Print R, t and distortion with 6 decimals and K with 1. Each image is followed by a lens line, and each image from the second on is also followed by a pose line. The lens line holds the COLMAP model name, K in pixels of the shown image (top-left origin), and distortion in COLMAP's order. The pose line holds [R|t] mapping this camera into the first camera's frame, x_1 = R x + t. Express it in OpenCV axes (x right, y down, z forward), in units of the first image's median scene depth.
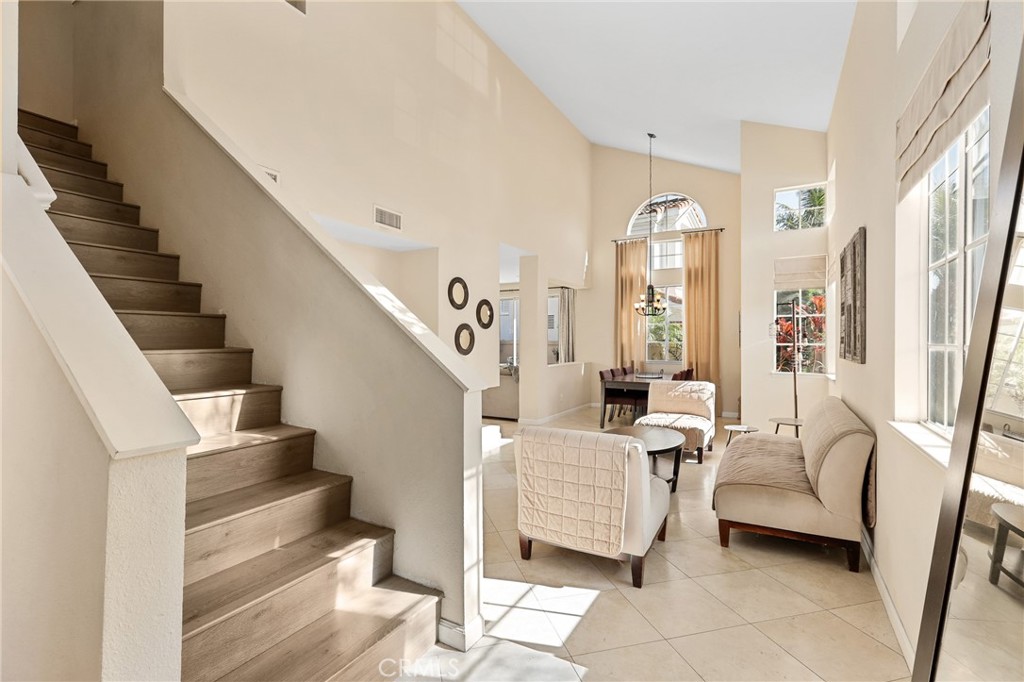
lens RADIAL K [[461.3, 0, 509.3], [0, 461.3, 341.3], [0, 0, 1]] dist [0.000701, 0.000219]
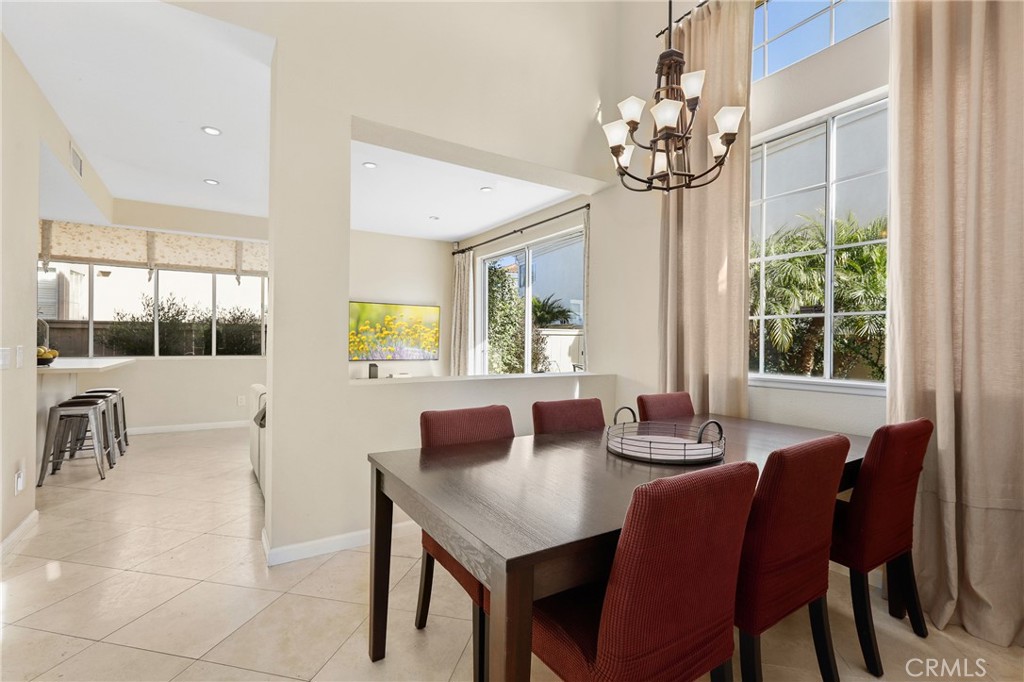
lens RADIAL K [[465.9, 0, 507.0], [0, 465.9, 340.4], [0, 0, 1]] dist [0.005536, 0.000814]
pose [[0.885320, 0.004778, -0.464957, 0.347538], [-0.008916, 0.999938, -0.006702, 0.024303], [0.464896, 0.010079, 0.885308, 0.759960]]
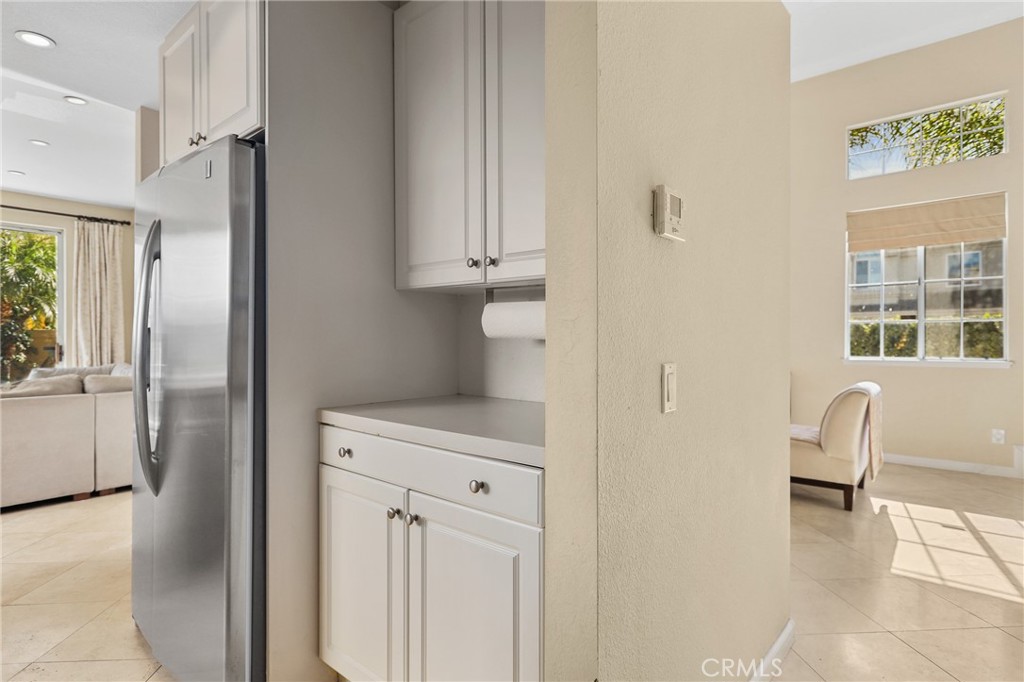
lens RADIAL K [[527.3, 0, 512.0], [0, 527.3, 341.0], [0, 0, 1]] dist [0.000538, 0.000212]
pose [[0.177037, -0.003699, 0.984197, -0.508559], [0.001786, 0.999992, 0.003437, 0.024326], [-0.984203, 0.001149, 0.177042, 0.580679]]
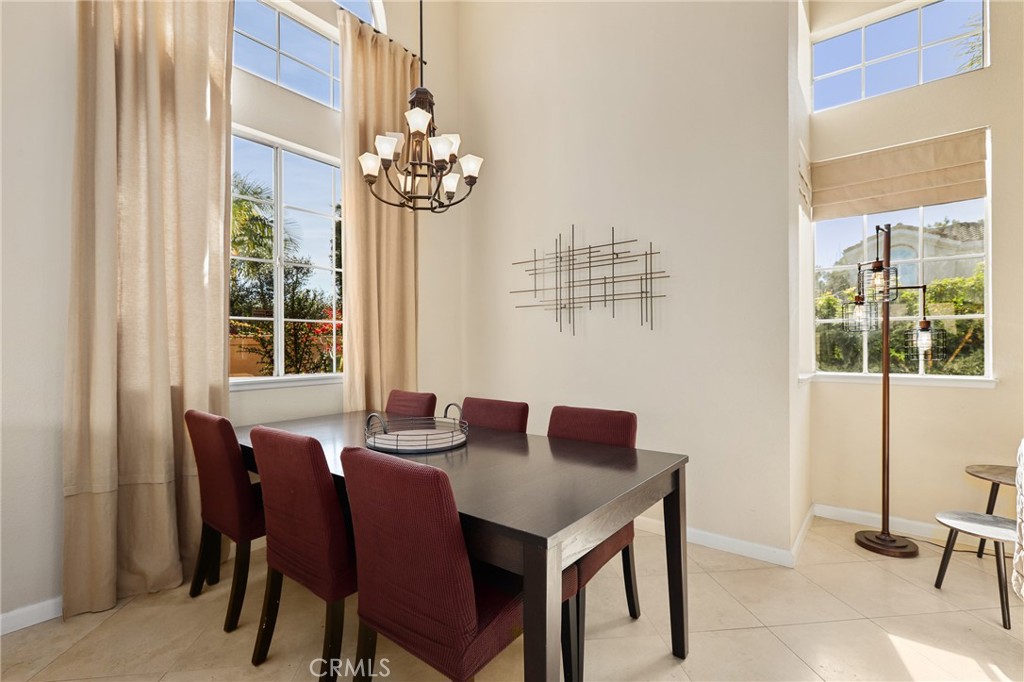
lens RADIAL K [[456.0, 0, 509.9], [0, 456.0, 341.3], [0, 0, 1]] dist [0.001884, -0.000039]
pose [[0.150158, 0.005714, 0.988645, 0.054812], [0.006560, 0.999956, -0.006776, 0.022912], [-0.988640, 0.007503, 0.150114, 0.920080]]
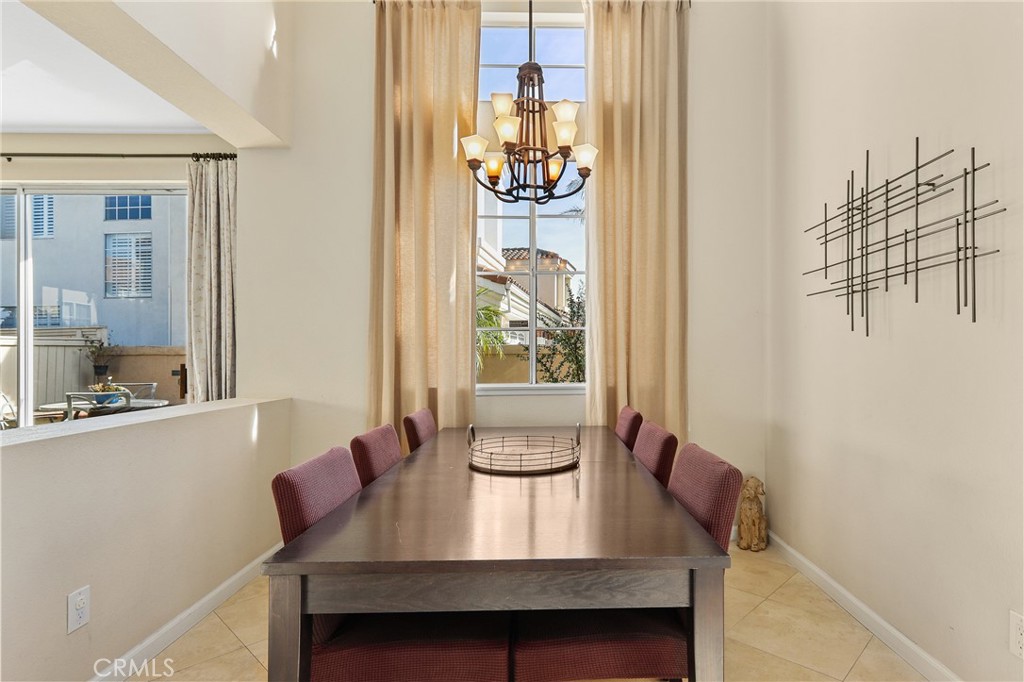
lens RADIAL K [[546.1, 0, 560.6], [0, 546.1, 351.7], [0, 0, 1]] dist [-0.000821, 0.000115]
pose [[0.849713, -0.000605, 0.527244, 0.174336], [0.007290, 0.999917, -0.010601, 0.025211], [-0.527194, 0.012852, 0.849647, 0.763746]]
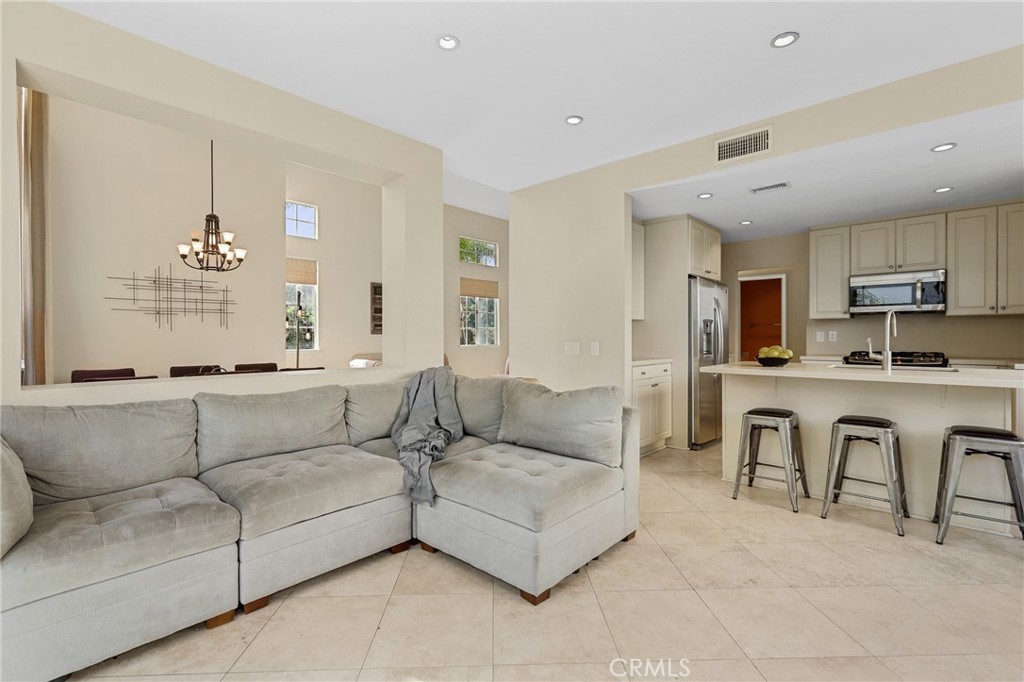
lens RADIAL K [[461.3, 0, 509.3], [0, 461.3, 341.3], [0, 0, 1]] dist [0.000701, 0.000219]
pose [[-0.975357, -0.002690, 0.220615, -0.163598], [0.000163, 0.999917, 0.012915, 0.021376], [-0.220631, 0.012633, -0.975275, 1.474774]]
